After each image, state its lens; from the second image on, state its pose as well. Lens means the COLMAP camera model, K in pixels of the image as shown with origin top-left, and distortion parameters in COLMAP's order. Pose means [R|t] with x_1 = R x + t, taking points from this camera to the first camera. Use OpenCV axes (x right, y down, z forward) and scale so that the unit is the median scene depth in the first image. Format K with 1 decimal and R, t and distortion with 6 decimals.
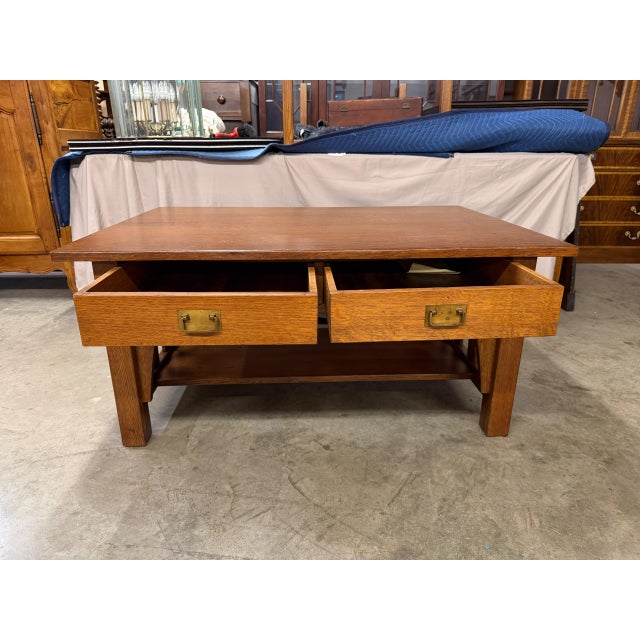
lens RADIAL K [[460.4, 0, 321.6], [0, 460.4, 318.7], [0, 0, 1]] dist [0.012751, -0.029145]
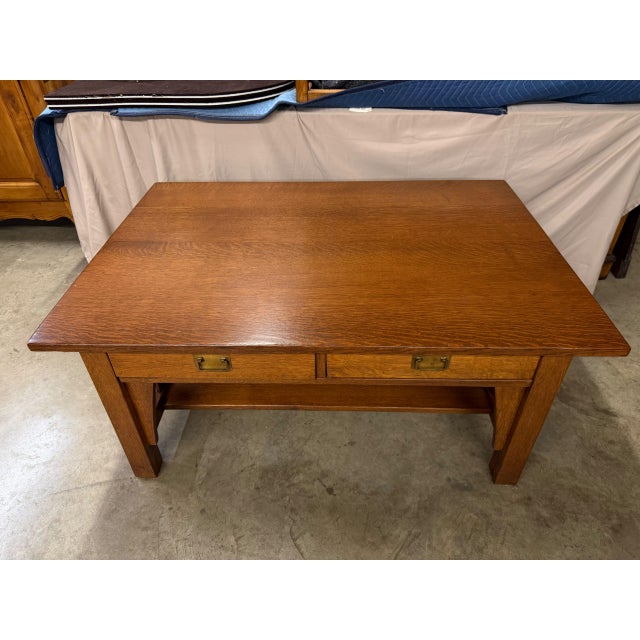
lens RADIAL K [[460.4, 0, 316.9], [0, 460.4, 322.1], [0, 0, 1]] dist [0.012751, -0.029145]
pose [[0.996529, 0.034234, -0.075886, 0.045064], [-0.008431, 0.948351, 0.317110, -0.380310], [0.082822, -0.315370, 0.945348, 0.151212]]
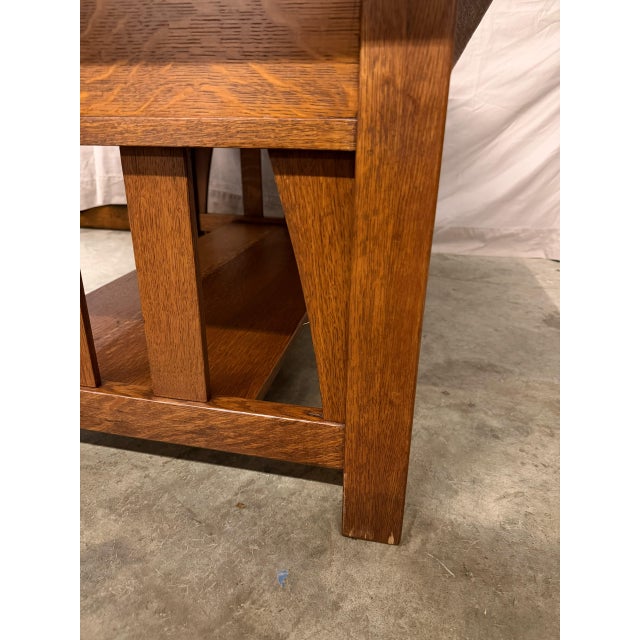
lens RADIAL K [[460.4, 0, 322.0], [0, 460.4, 324.9], [0, 0, 1]] dist [0.012751, -0.029145]
pose [[0.980090, 0.090896, -0.176526, 0.338500], [-0.080380, 0.994587, 0.065851, 0.149690], [0.181556, -0.050350, 0.982091, 0.402730]]
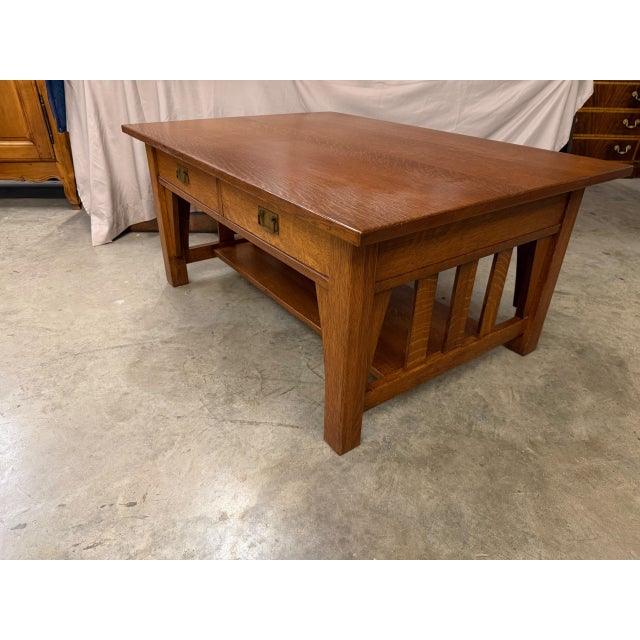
lens RADIAL K [[460.4, 0, 318.3], [0, 460.4, 323.8], [0, 0, 1]] dist [0.012751, -0.029145]
pose [[0.999252, -0.001447, 0.038652, -0.077098], [-0.005835, 0.982224, 0.187620, 0.023823], [-0.038237, -0.187705, 0.981481, -0.098813]]
